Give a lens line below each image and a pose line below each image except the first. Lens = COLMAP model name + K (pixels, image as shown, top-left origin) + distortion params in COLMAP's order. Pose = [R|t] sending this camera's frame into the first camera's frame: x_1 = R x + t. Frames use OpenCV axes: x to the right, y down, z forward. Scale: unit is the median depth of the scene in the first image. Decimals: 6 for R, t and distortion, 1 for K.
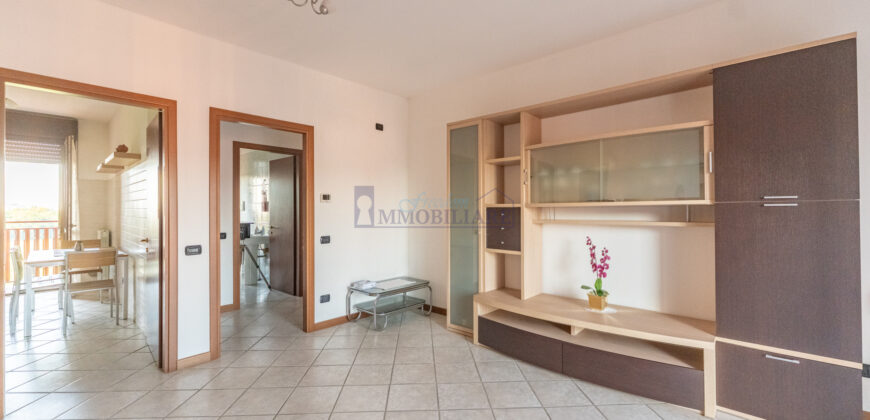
lens RADIAL K [[347.1, 0, 433.9], [0, 347.1, 210.4], [0, 0, 1]] dist [0.000356, -0.000119]
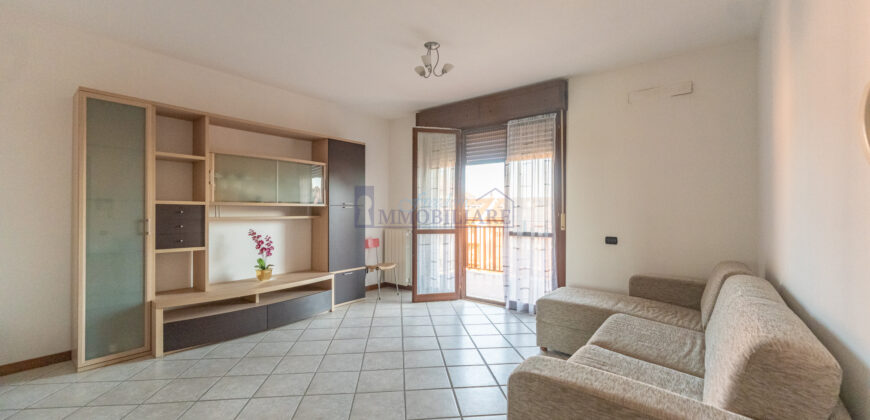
lens RADIAL K [[347.1, 0, 433.9], [0, 347.1, 210.4], [0, 0, 1]] dist [0.000356, -0.000119]
pose [[-0.054964, 0.006515, 0.998467, -0.857271], [-0.004539, 0.999967, -0.006775, 0.011030], [-0.998478, -0.004905, -0.054932, 0.360095]]
